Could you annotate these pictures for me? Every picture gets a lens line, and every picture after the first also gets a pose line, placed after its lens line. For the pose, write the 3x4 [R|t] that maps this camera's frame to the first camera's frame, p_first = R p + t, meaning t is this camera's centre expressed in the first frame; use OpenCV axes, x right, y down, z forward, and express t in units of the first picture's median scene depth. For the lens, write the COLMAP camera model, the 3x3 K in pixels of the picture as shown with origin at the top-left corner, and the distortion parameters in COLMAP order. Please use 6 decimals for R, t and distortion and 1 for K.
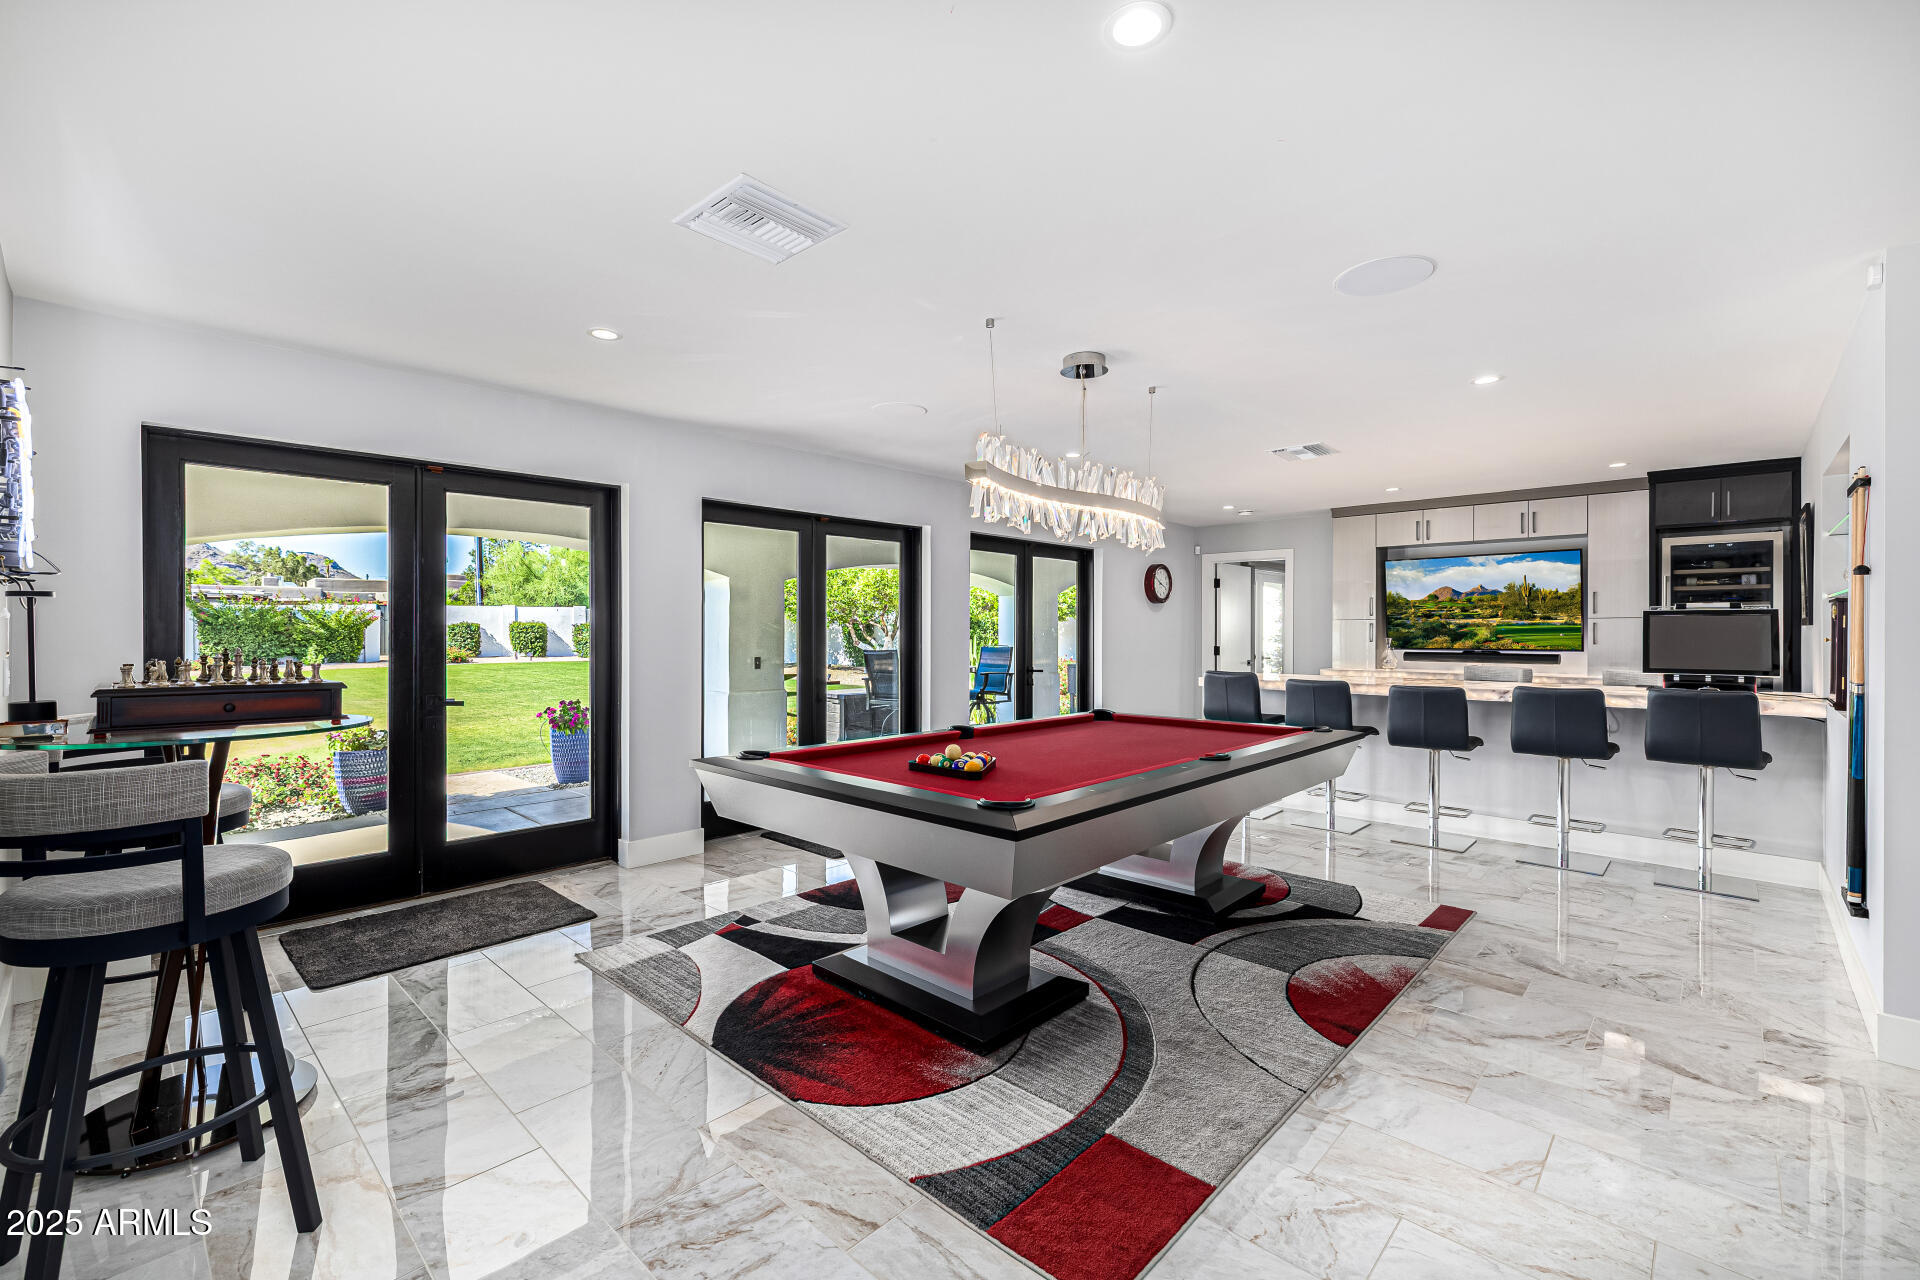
lens RADIAL K [[807.0, 0, 960.0], [0, 807.0, 640.0], [0, 0, 1]] dist [0.000536, 0.000162]
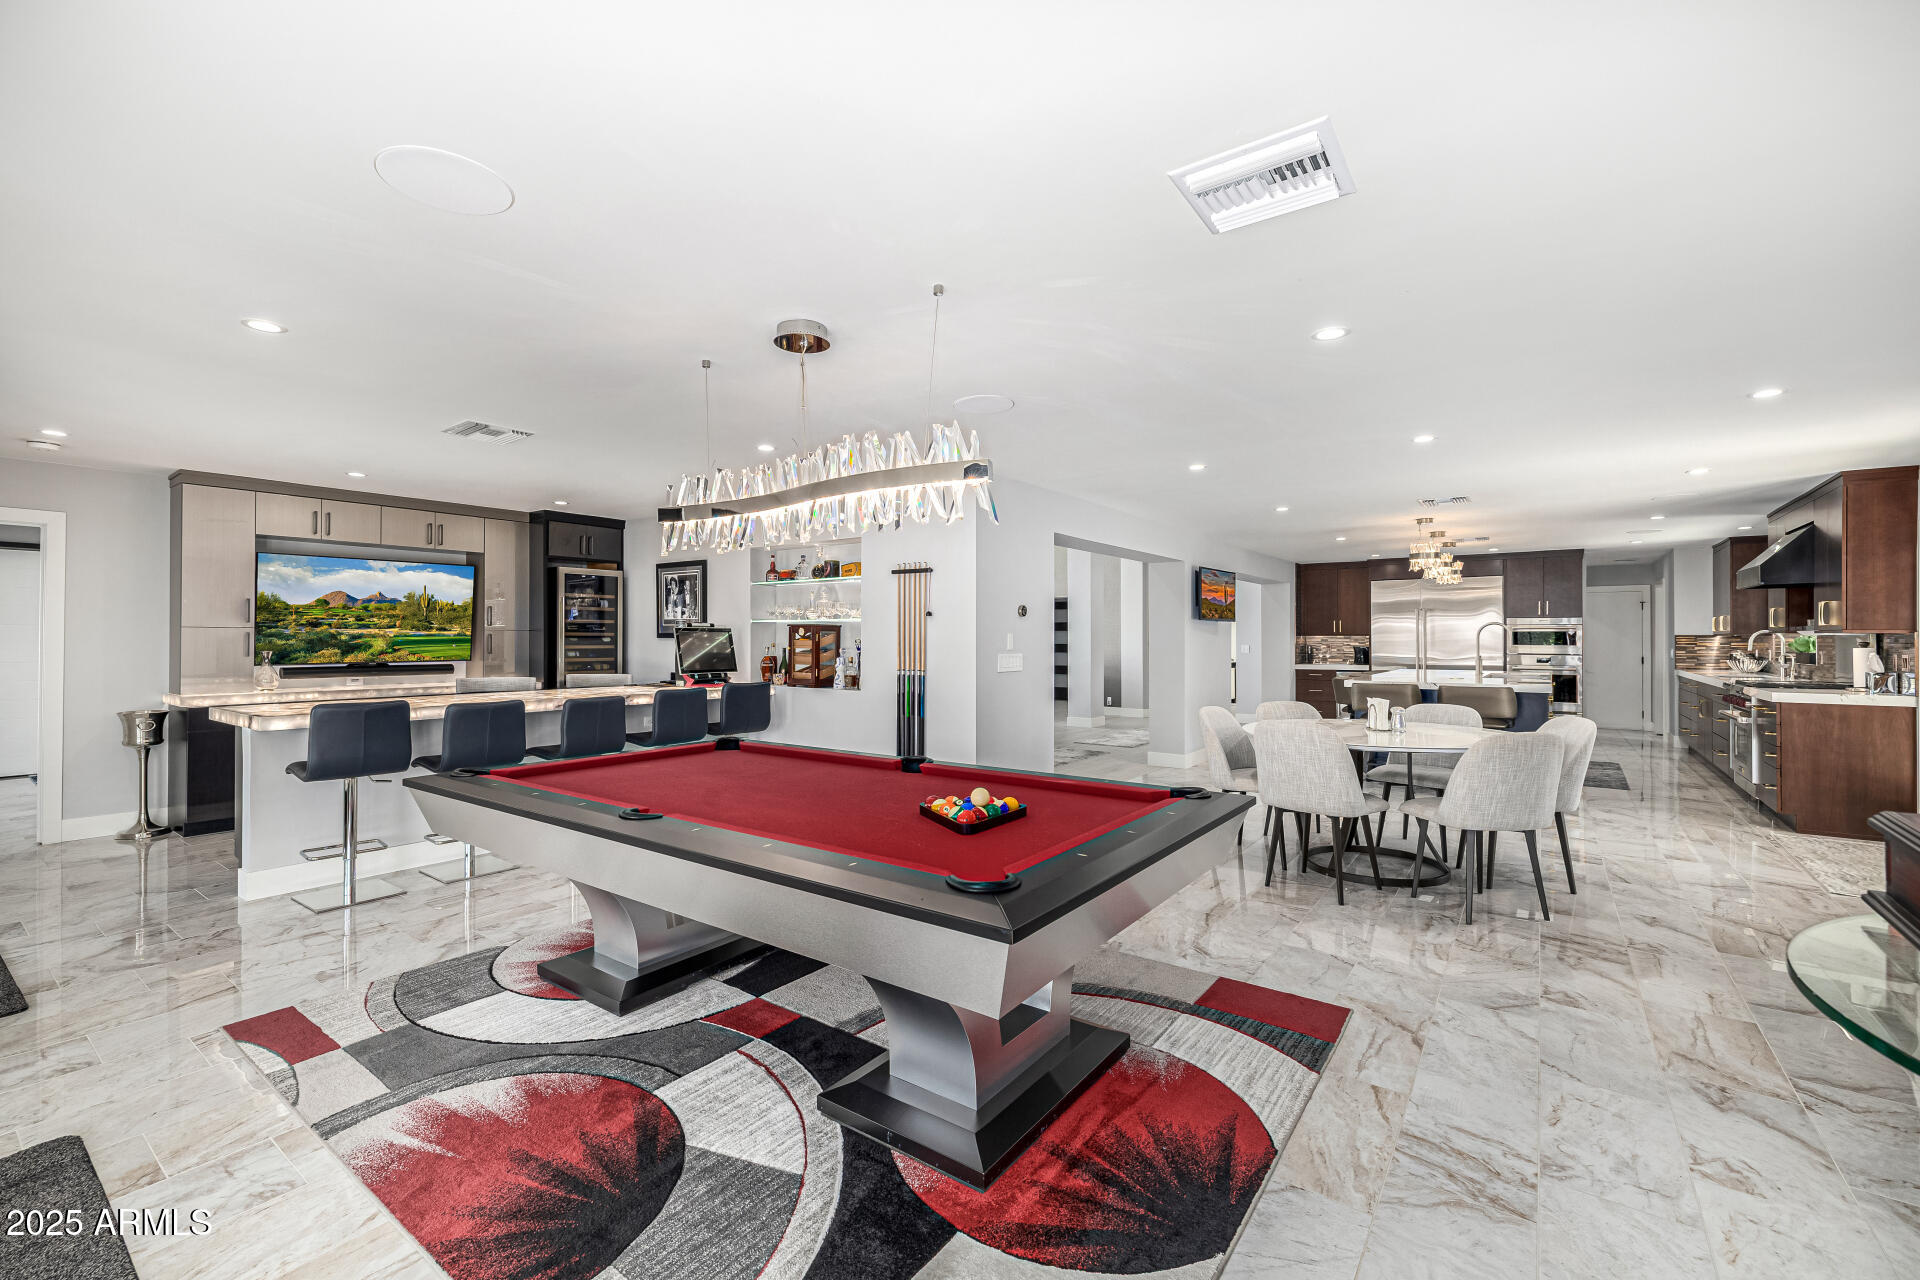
lens RADIAL K [[827.0, 0, 918.8], [0, 827.0, 638.6], [0, 0, 1]] dist [0.023970, -0.014416]
pose [[-0.110752, -0.001003, 0.993848, -0.397802], [0.010160, 0.999946, 0.002142, -0.011886], [-0.993796, 0.010335, -0.110736, 0.535954]]
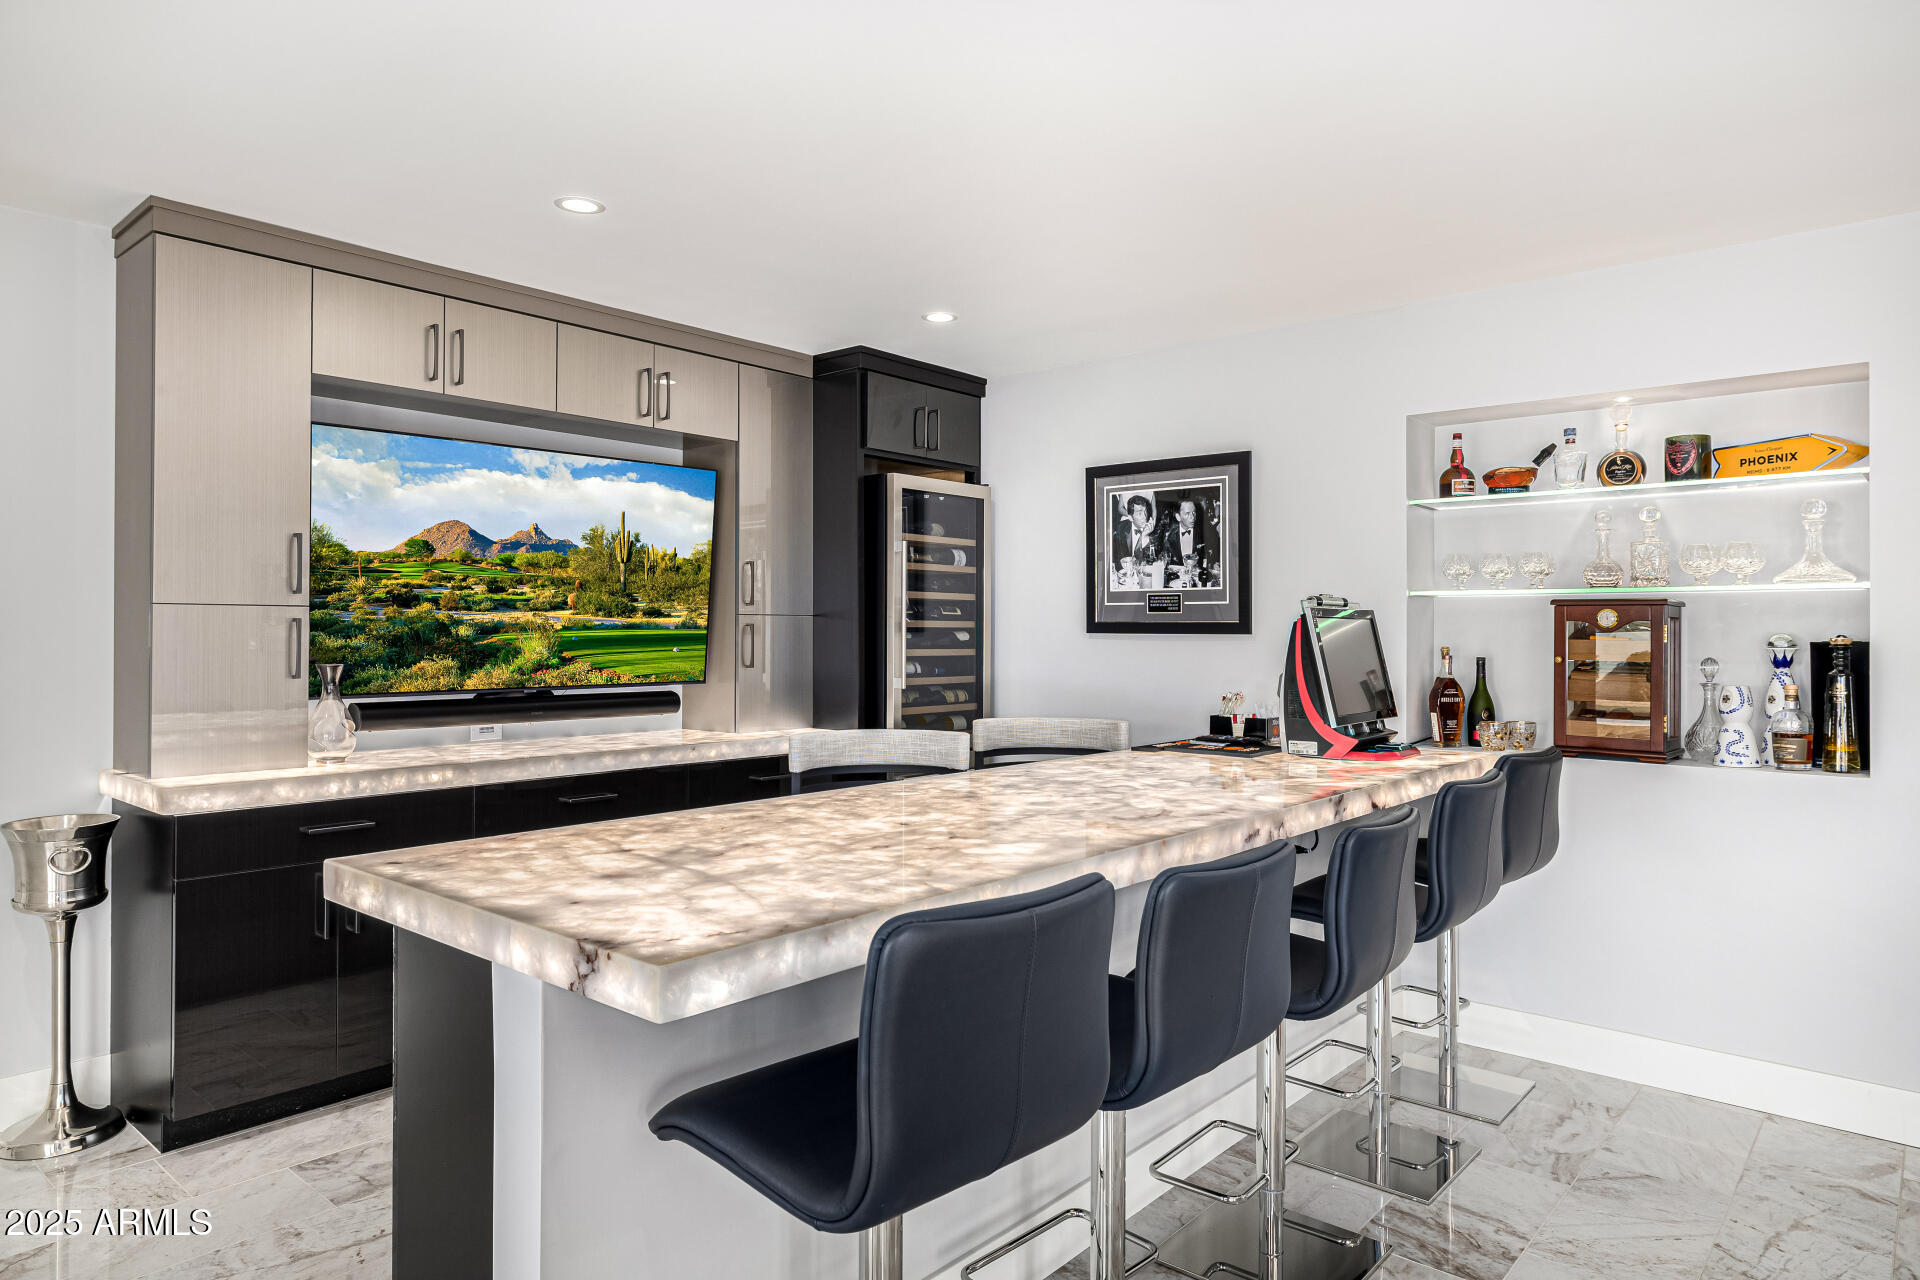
lens RADIAL K [[1148.2, 0, 958.7], [0, 1148.2, 685.7], [0, 0, 1]] dist [0.000566, 0.001103]
pose [[-0.037244, -0.051324, 0.997987, 0.082180], [0.006422, 0.998647, 0.051598, -0.019182], [-0.999286, 0.008331, -0.036864, 0.883434]]
